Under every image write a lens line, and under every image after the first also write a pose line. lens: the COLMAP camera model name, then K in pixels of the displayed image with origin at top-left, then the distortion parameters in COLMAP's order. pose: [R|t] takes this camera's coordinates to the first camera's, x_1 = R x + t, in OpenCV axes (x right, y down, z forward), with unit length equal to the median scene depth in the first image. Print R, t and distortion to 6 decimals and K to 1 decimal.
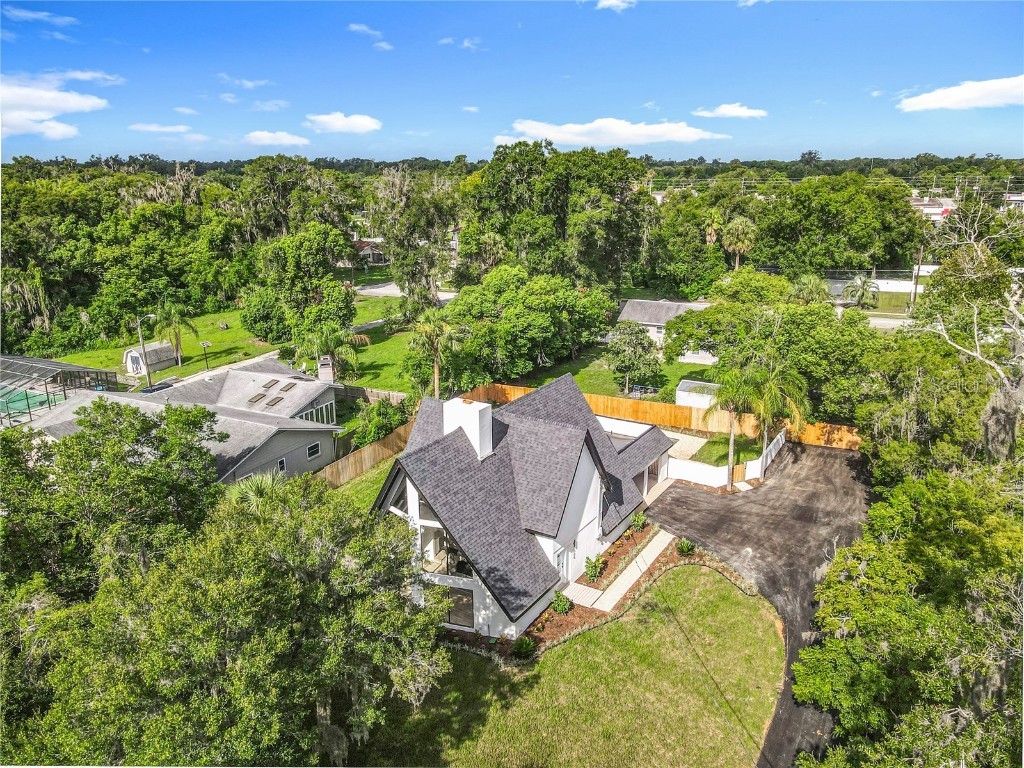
lens RADIAL K [[726.3, 0, 512.0], [0, 726.3, 384.0], [0, 0, 1]] dist [0.046500, 0.000190]
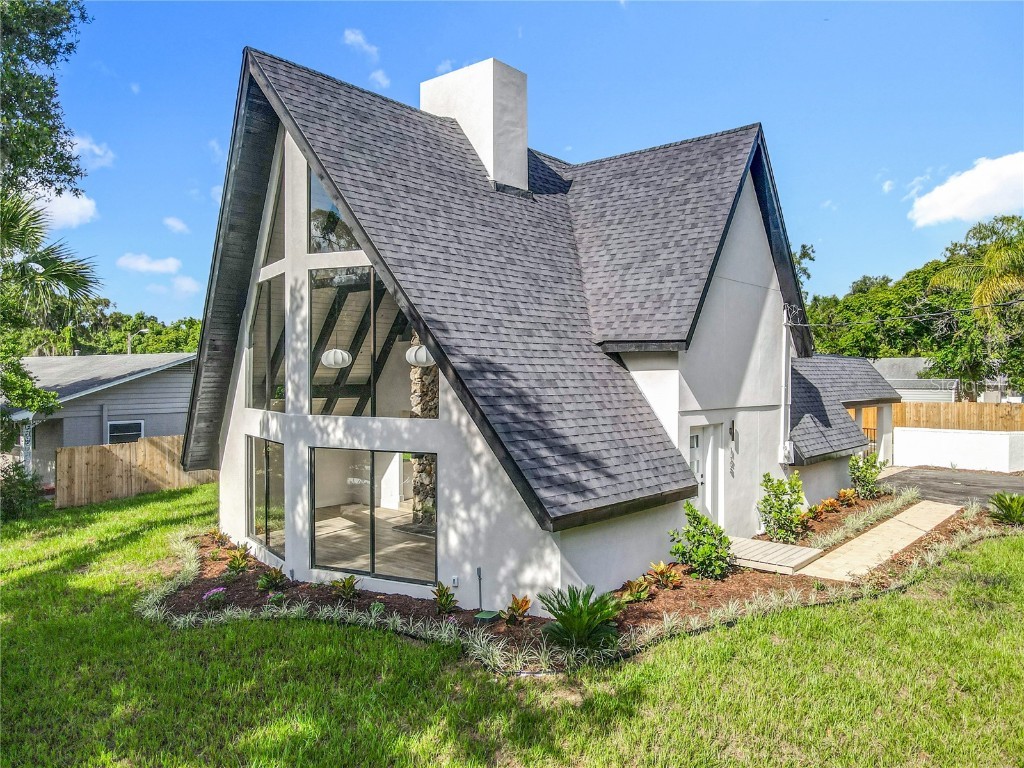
lens RADIAL K [[730.3, 0, 512.0], [0, 730.3, 384.0], [0, 0, 1]] dist [0.067695, -0.001274]
pose [[0.991266, 0.017376, -0.130726, 0.022277], [-0.054582, 0.956449, -0.286751, 0.330396], [0.120051, 0.291382, 0.949044, 0.643628]]
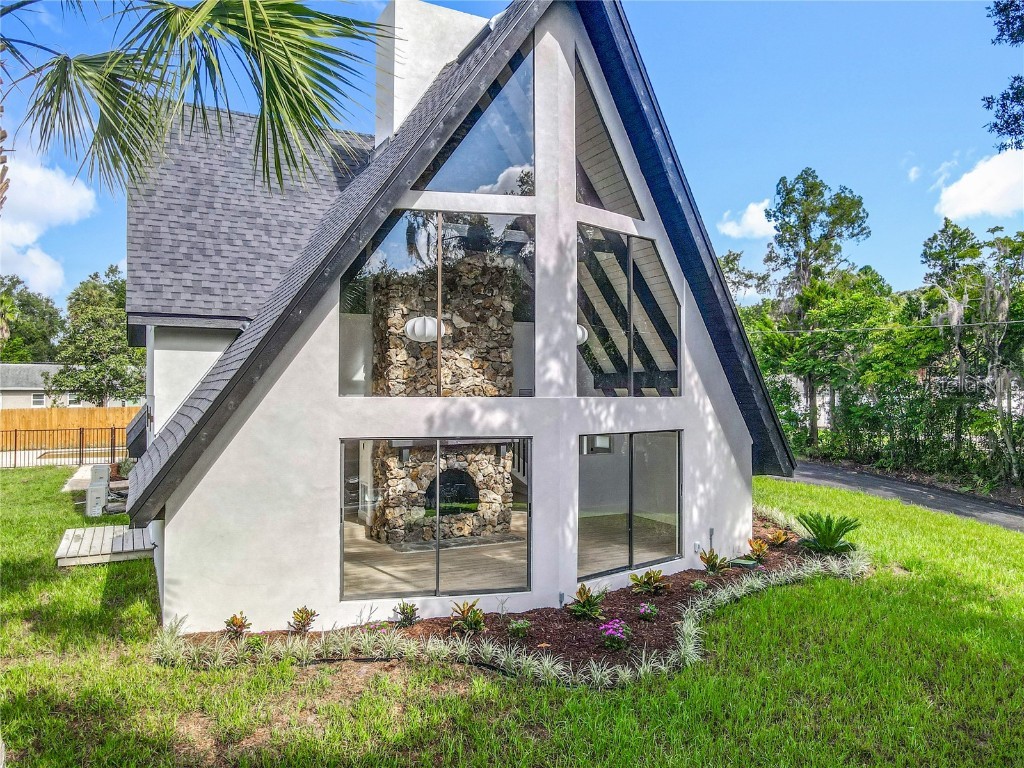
lens RADIAL K [[730.3, 0, 512.0], [0, 730.3, 384.0], [0, 0, 1]] dist [0.067695, -0.001274]
pose [[0.507838, 0.019338, 0.861236, -0.381812], [0.242630, 0.956064, -0.164537, 0.283950], [-0.826578, 0.292520, 0.480834, 0.848938]]
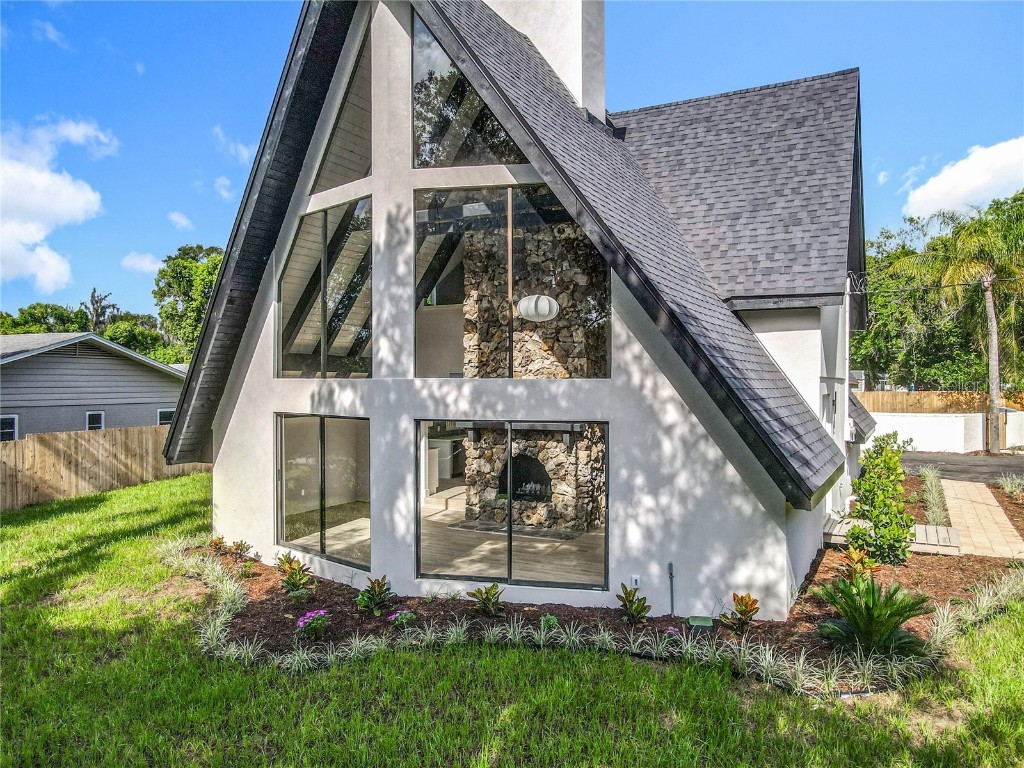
lens RADIAL K [[726.3, 0, 512.0], [0, 726.3, 384.0], [0, 0, 1]] dist [0.046500, 0.000190]
pose [[0.996060, 0.009324, 0.088189, -0.107418], [0.016860, 0.956407, -0.291549, 0.329301], [-0.087063, 0.291887, 0.952482, 0.709700]]
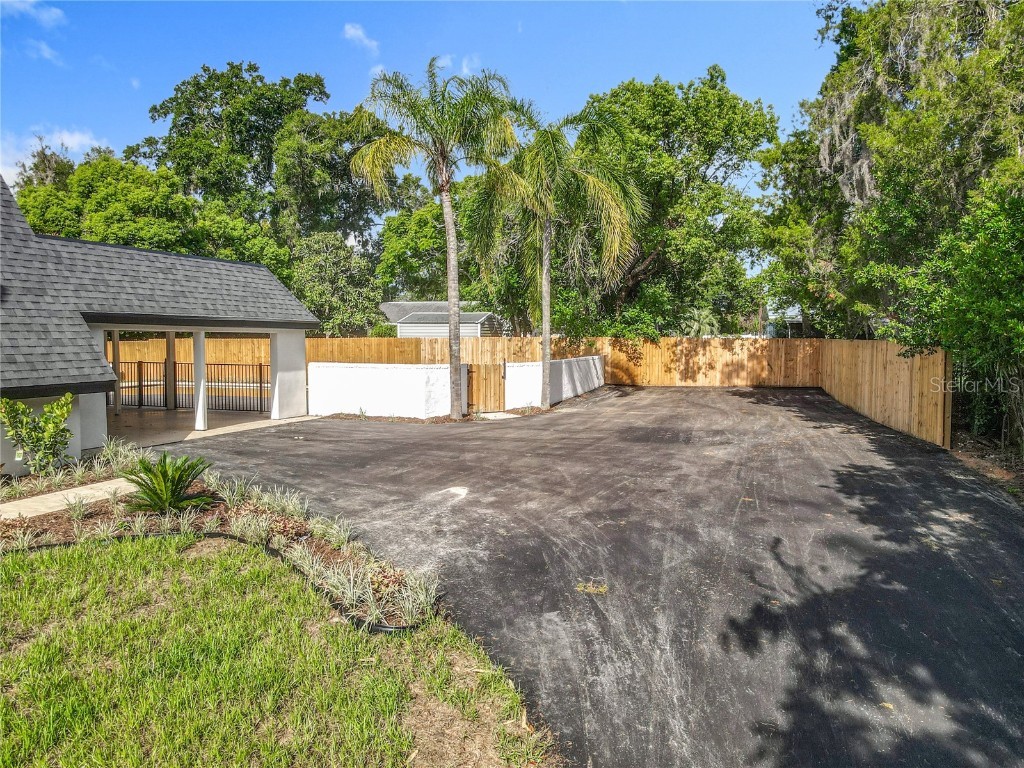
lens RADIAL K [[726.3, 0, 512.0], [0, 726.3, 384.0], [0, 0, 1]] dist [0.046500, 0.000190]
pose [[0.978155, 0.001755, 0.207869, 0.332394], [0.047198, 0.971973, -0.230304, 0.284903], [-0.202447, 0.235084, 0.950658, 0.863274]]
